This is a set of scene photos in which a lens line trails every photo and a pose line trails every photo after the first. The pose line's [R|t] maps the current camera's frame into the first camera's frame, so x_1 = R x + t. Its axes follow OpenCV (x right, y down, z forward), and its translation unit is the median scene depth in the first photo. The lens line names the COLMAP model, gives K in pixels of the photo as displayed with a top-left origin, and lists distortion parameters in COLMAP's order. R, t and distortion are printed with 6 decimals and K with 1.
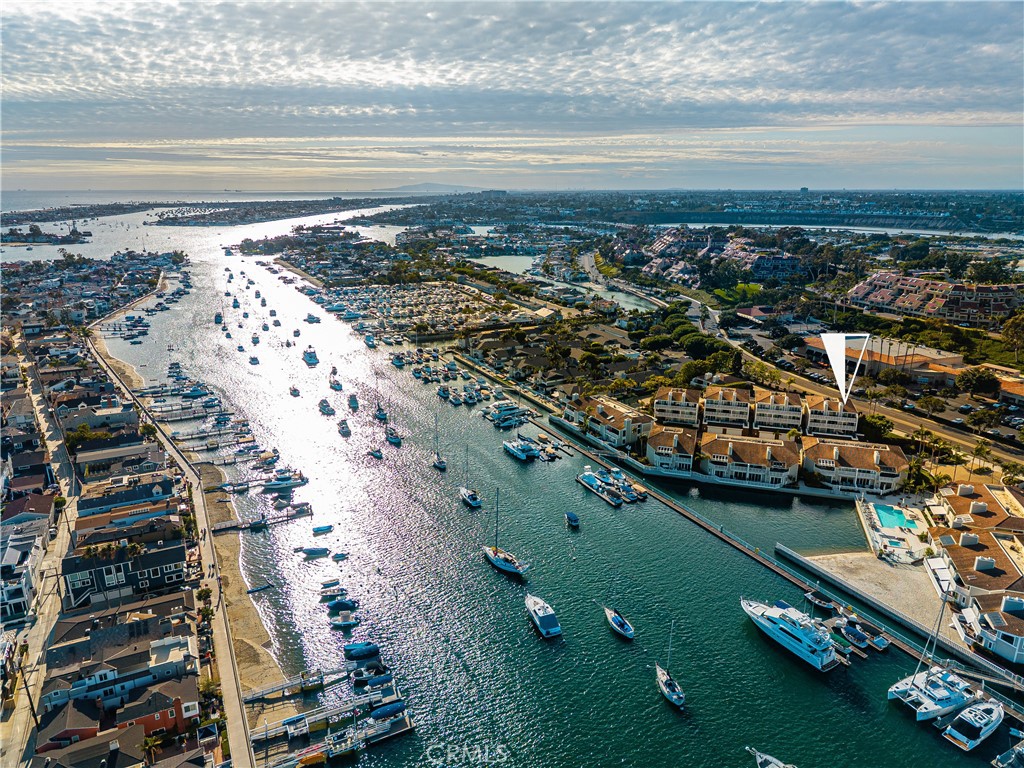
lens RADIAL K [[693.0, 0, 512.0], [0, 693.0, 384.0], [0, 0, 1]] dist [0.001317, 0.001128]
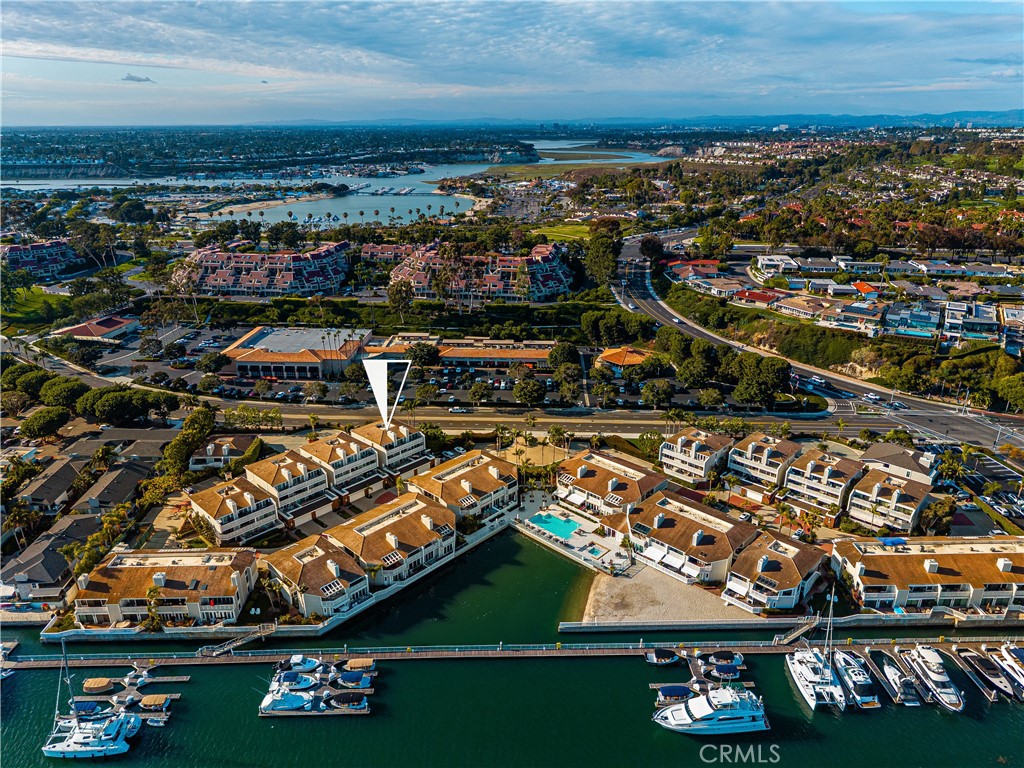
lens RADIAL K [[693.0, 0, 512.0], [0, 693.0, 384.0], [0, 0, 1]] dist [0.001317, 0.001128]
pose [[0.422566, -0.315543, 0.849630, -0.213837], [0.241047, 0.942802, 0.230261, -0.199388], [-0.873690, 0.107500, 0.474456, 0.441029]]
